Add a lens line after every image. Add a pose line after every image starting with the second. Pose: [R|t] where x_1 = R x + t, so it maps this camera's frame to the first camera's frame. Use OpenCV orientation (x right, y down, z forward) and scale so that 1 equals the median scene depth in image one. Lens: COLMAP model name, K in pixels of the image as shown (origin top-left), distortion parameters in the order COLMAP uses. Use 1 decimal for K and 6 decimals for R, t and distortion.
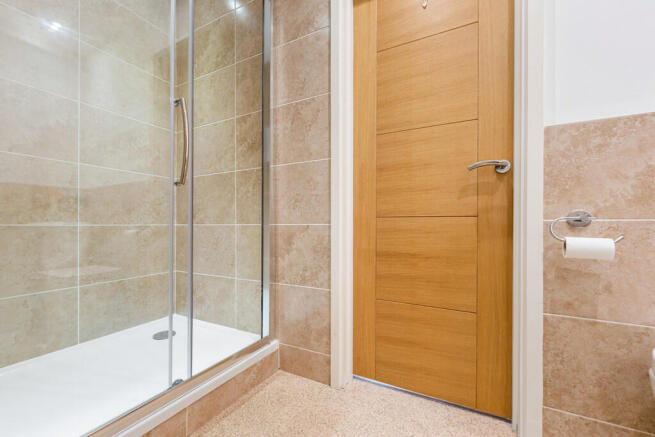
lens RADIAL K [[265.0, 0, 327.5], [0, 265.0, 221.4], [0, 0, 1]] dist [0.001332, 0.000030]
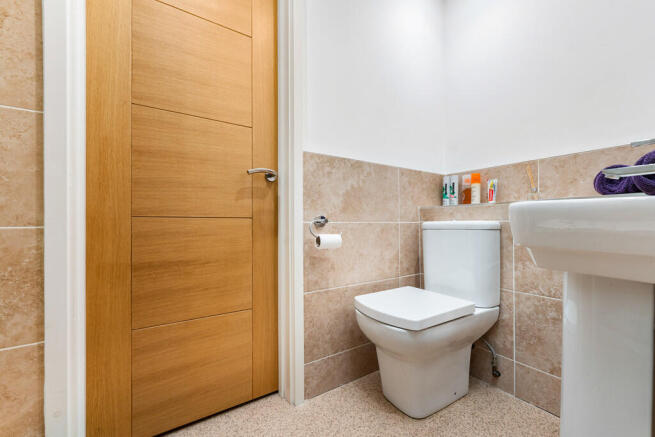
lens RADIAL K [[265.0, 0, 327.5], [0, 265.0, 221.4], [0, 0, 1]] dist [0.001332, 0.000030]
pose [[0.485000, 0.007130, 0.874485, -0.240503], [-0.001675, 0.999973, -0.007224, 0.001612], [-0.874512, 0.002038, 0.484999, 0.230052]]
